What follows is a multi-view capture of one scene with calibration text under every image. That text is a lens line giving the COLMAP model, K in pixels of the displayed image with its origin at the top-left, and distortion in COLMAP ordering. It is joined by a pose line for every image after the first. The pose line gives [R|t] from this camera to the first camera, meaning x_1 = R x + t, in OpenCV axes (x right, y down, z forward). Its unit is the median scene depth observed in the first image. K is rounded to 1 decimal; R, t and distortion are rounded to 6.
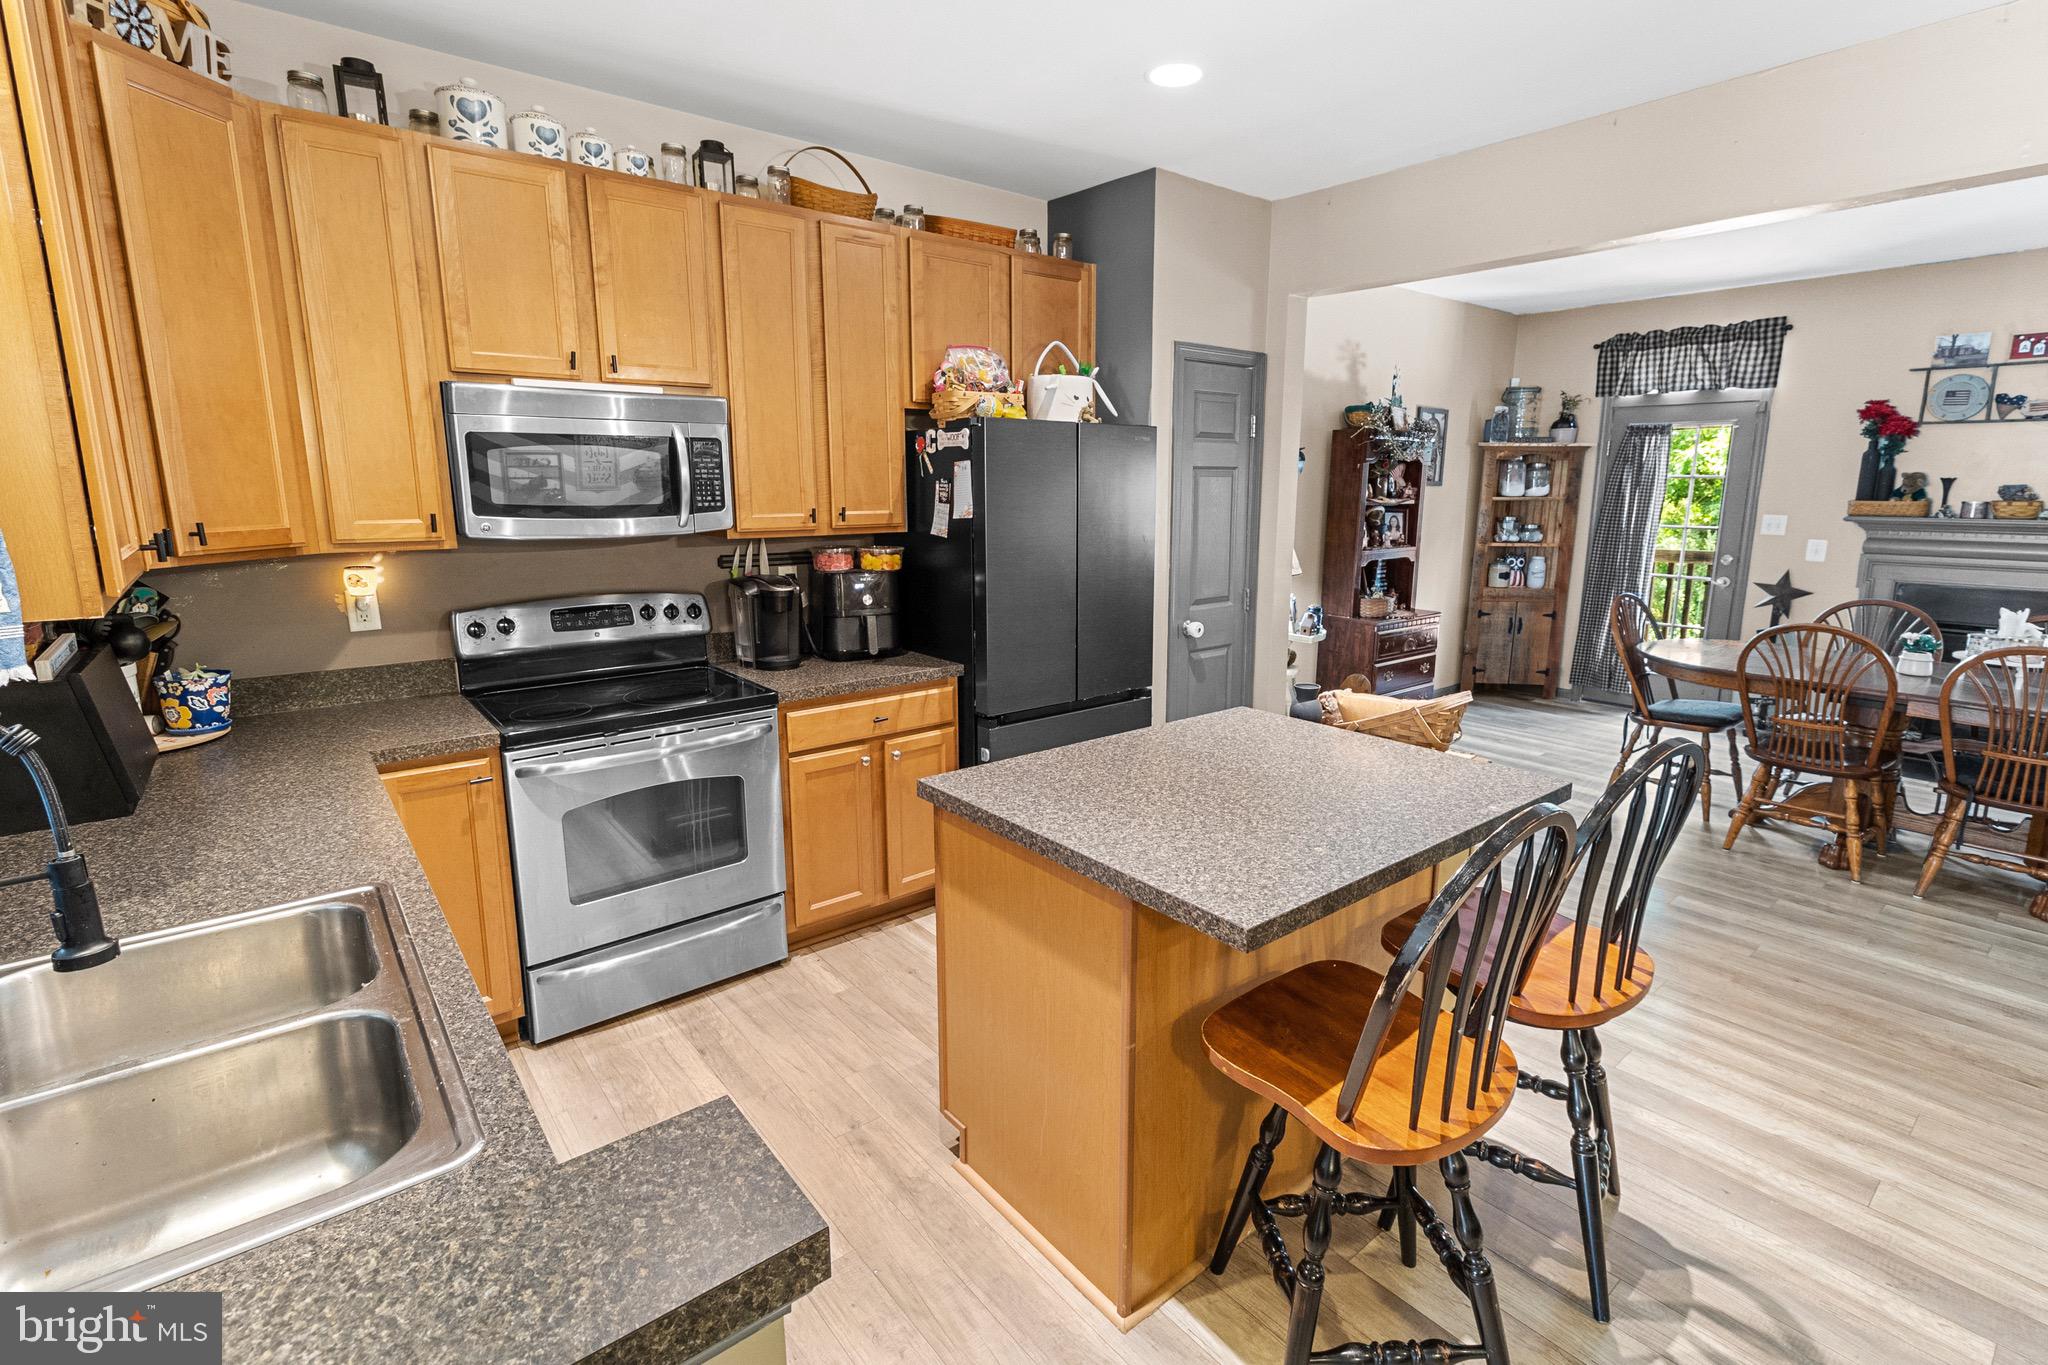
lens RADIAL K [[937.9, 0, 1036.6], [0, 937.9, 651.3], [0, 0, 1]] dist [0.000305, 0.000072]
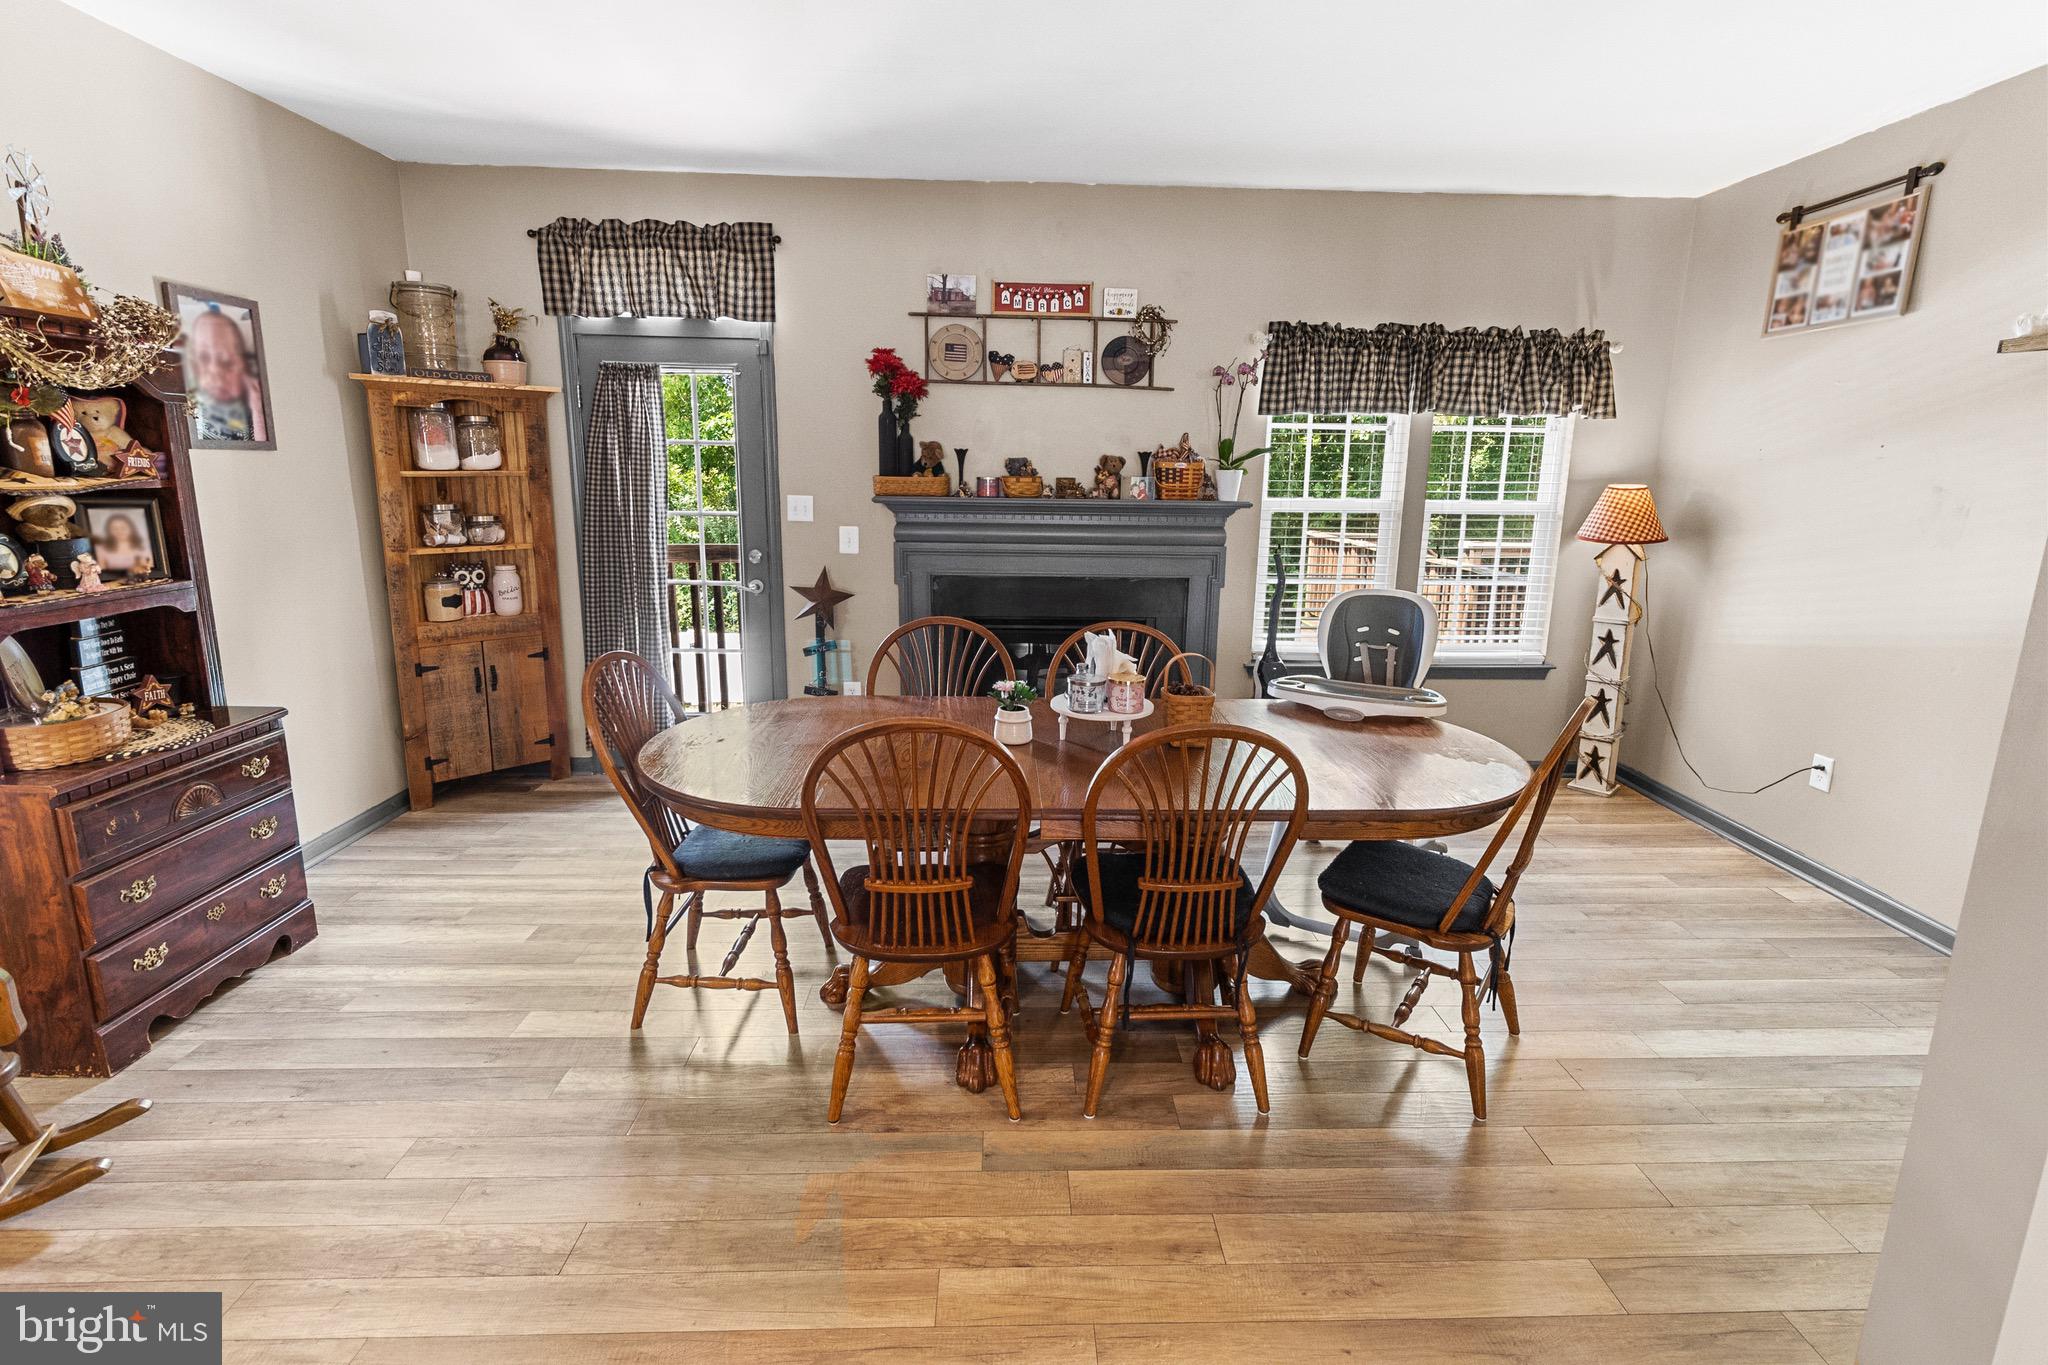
lens RADIAL K [[937.9, 0, 1036.6], [0, 937.9, 651.3], [0, 0, 1]] dist [0.000305, 0.000072]
pose [[0.605892, -0.152354, 0.780822, 0.287059], [0.126871, 0.987434, 0.094221, -0.066602], [-0.785366, 0.041976, 0.617607, 0.379788]]
